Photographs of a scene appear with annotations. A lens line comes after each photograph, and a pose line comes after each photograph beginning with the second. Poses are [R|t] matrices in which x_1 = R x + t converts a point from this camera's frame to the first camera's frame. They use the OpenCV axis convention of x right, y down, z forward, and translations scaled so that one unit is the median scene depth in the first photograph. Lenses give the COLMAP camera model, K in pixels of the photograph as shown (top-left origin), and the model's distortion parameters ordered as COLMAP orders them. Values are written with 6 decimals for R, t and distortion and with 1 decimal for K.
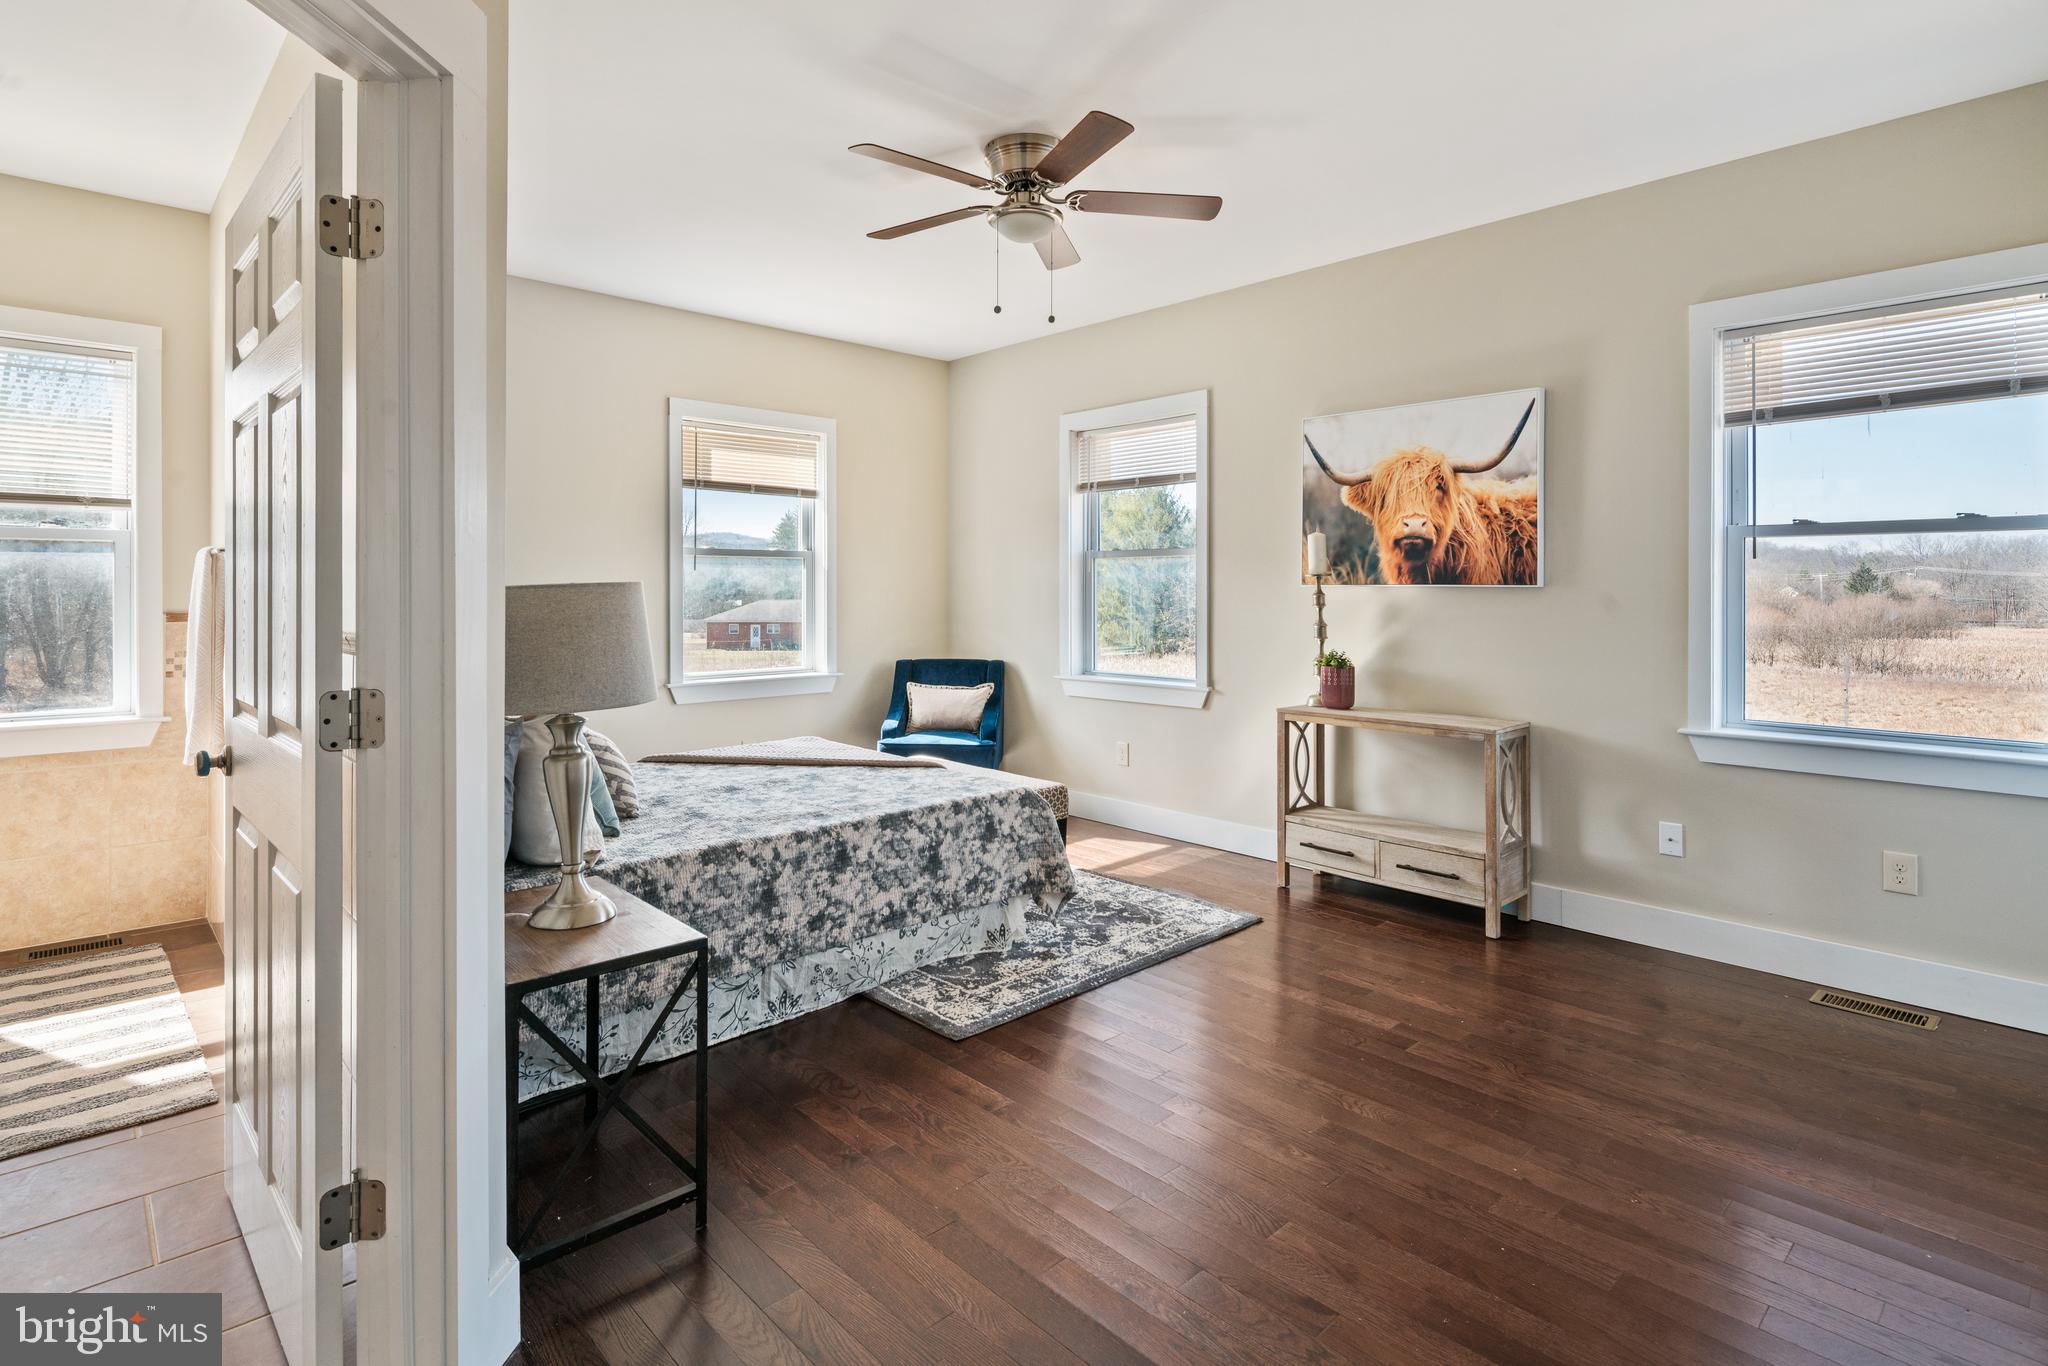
lens RADIAL K [[1009.6, 0, 992.3], [0, 1009.6, 598.4], [0, 0, 1]] dist [0.006216, -0.004904]
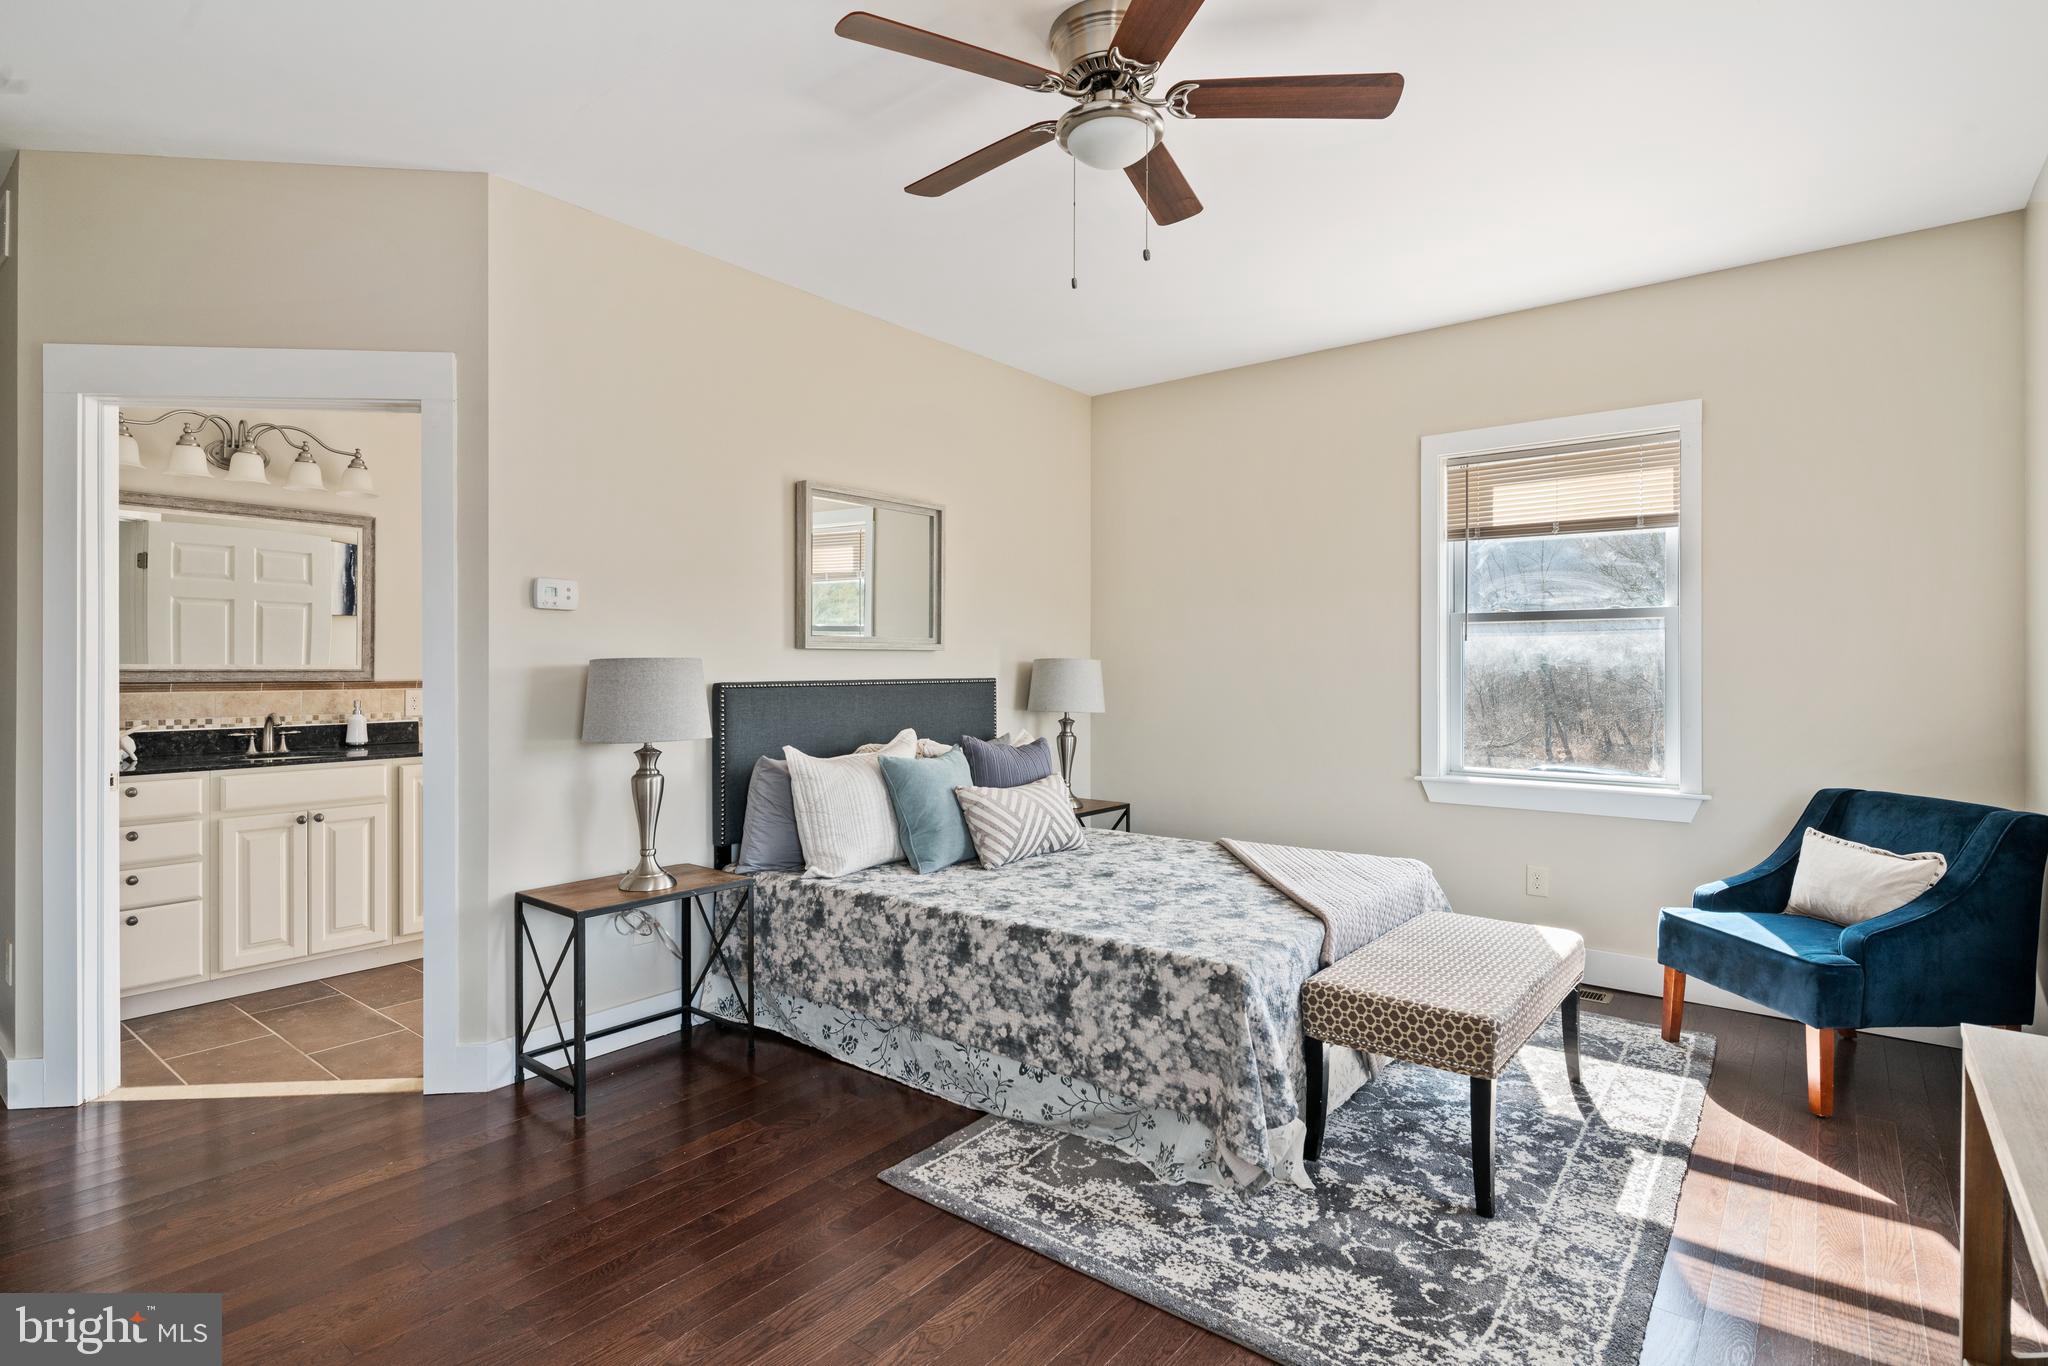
lens RADIAL K [[1009.6, 0, 1024.5], [0, 1009.6, 669.0], [0, 0, 1]] dist [0.006216, -0.004904]
pose [[0.155938, 0.002267, -0.987764, 0.736448], [-0.007246, 0.999973, 0.001151, -0.005503], [0.987740, 0.006977, 0.155951, 0.852950]]
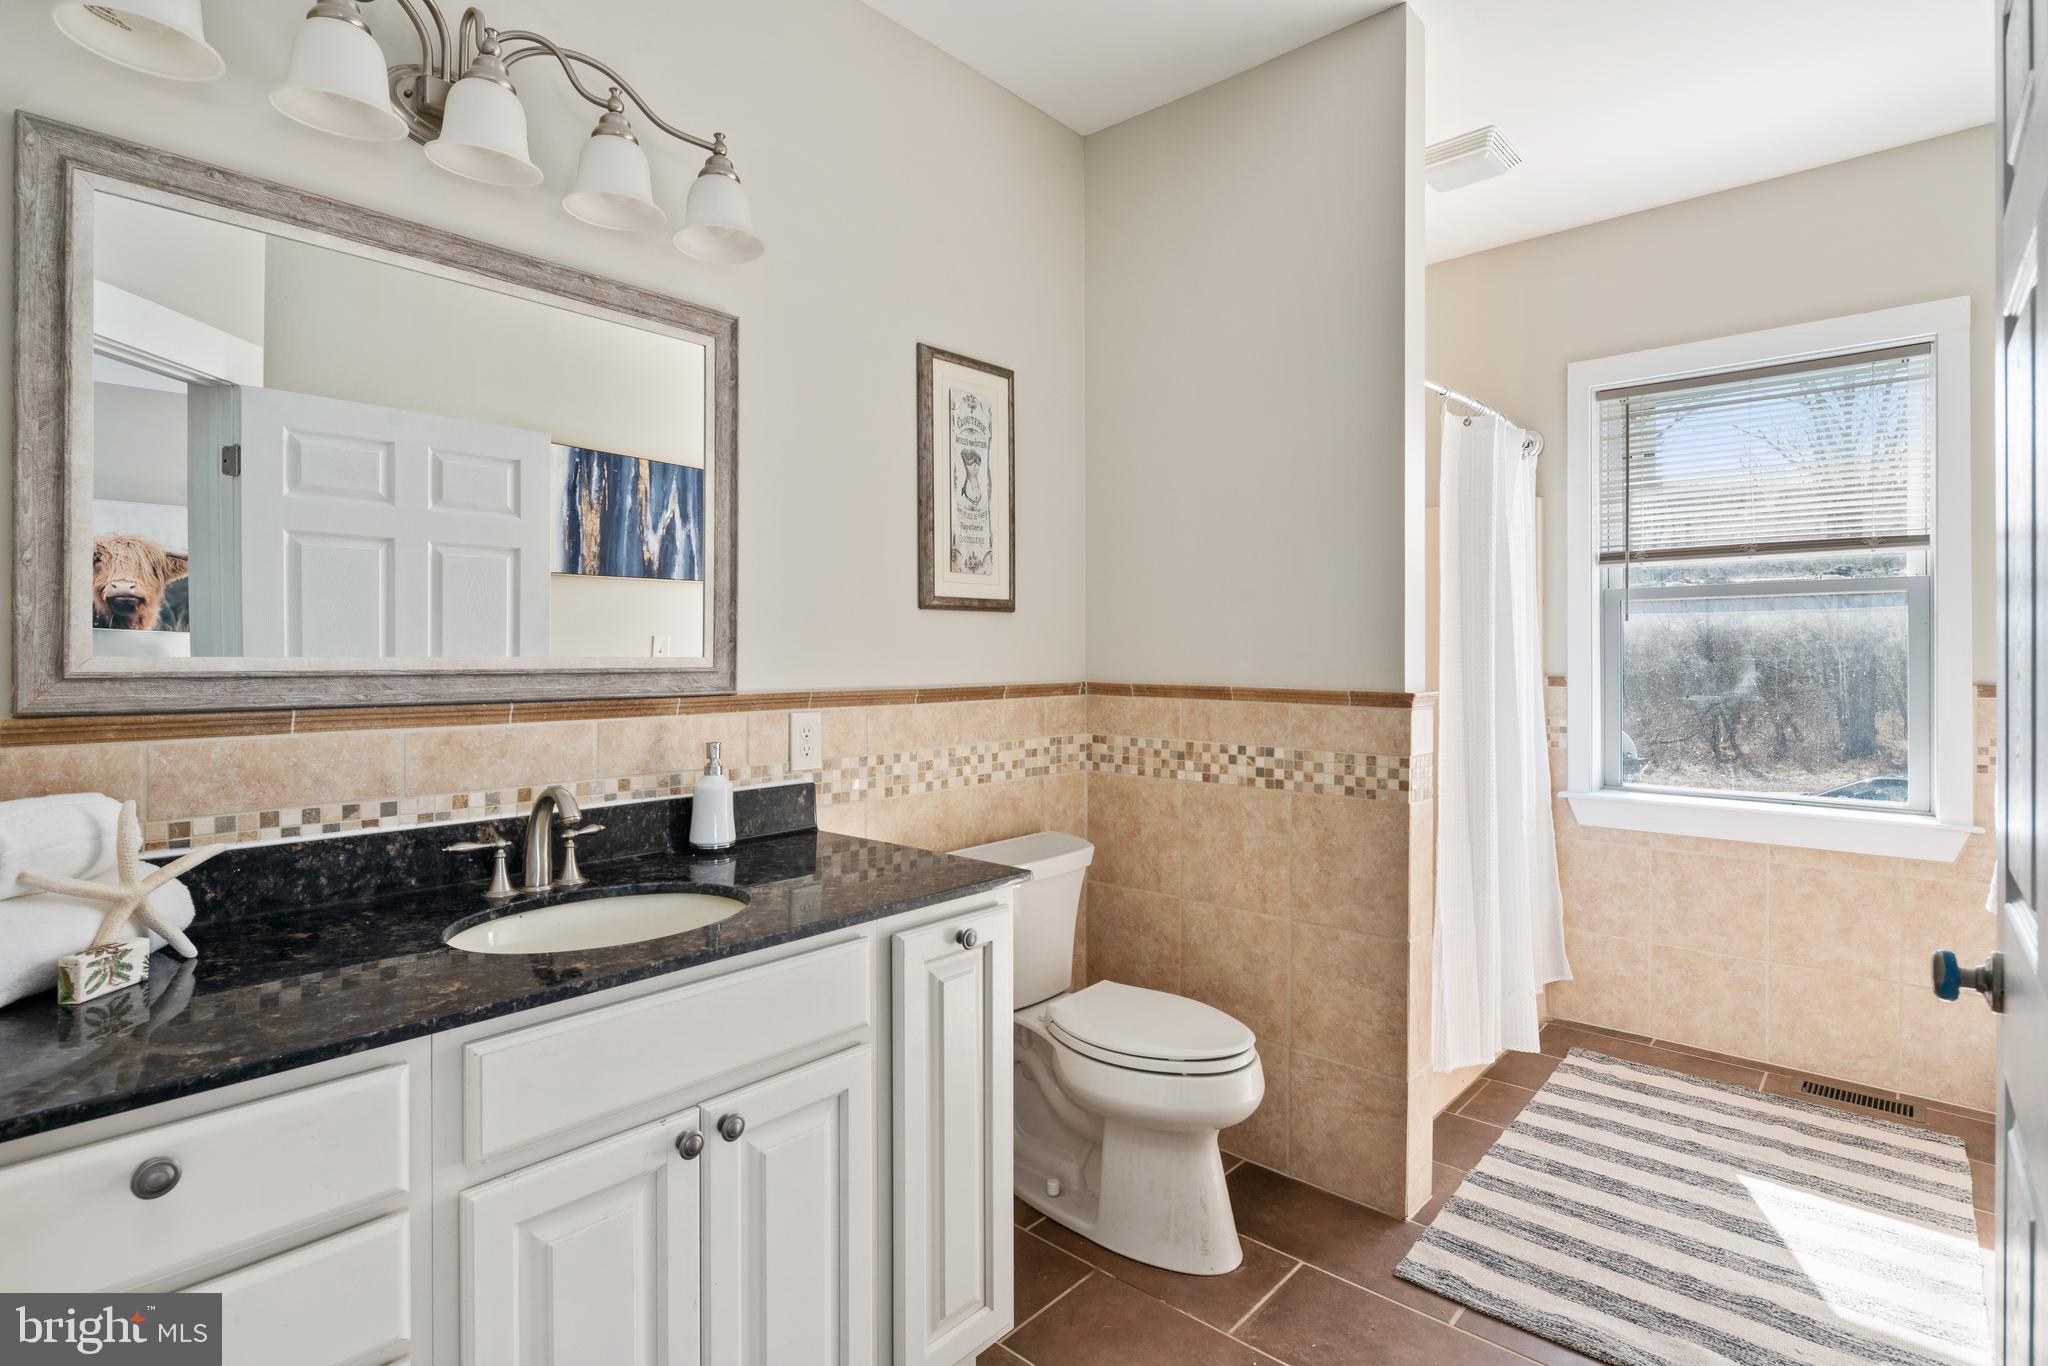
lens RADIAL K [[1009.6, 0, 1027.9], [0, 1009.6, 657.6], [0, 0, 1]] dist [0.006216, -0.004904]
pose [[0.095951, -0.001088, -0.995386, -0.182366], [-0.002621, 0.999996, -0.001346, -0.002146], [0.995383, 0.002738, 0.095947, 0.288905]]
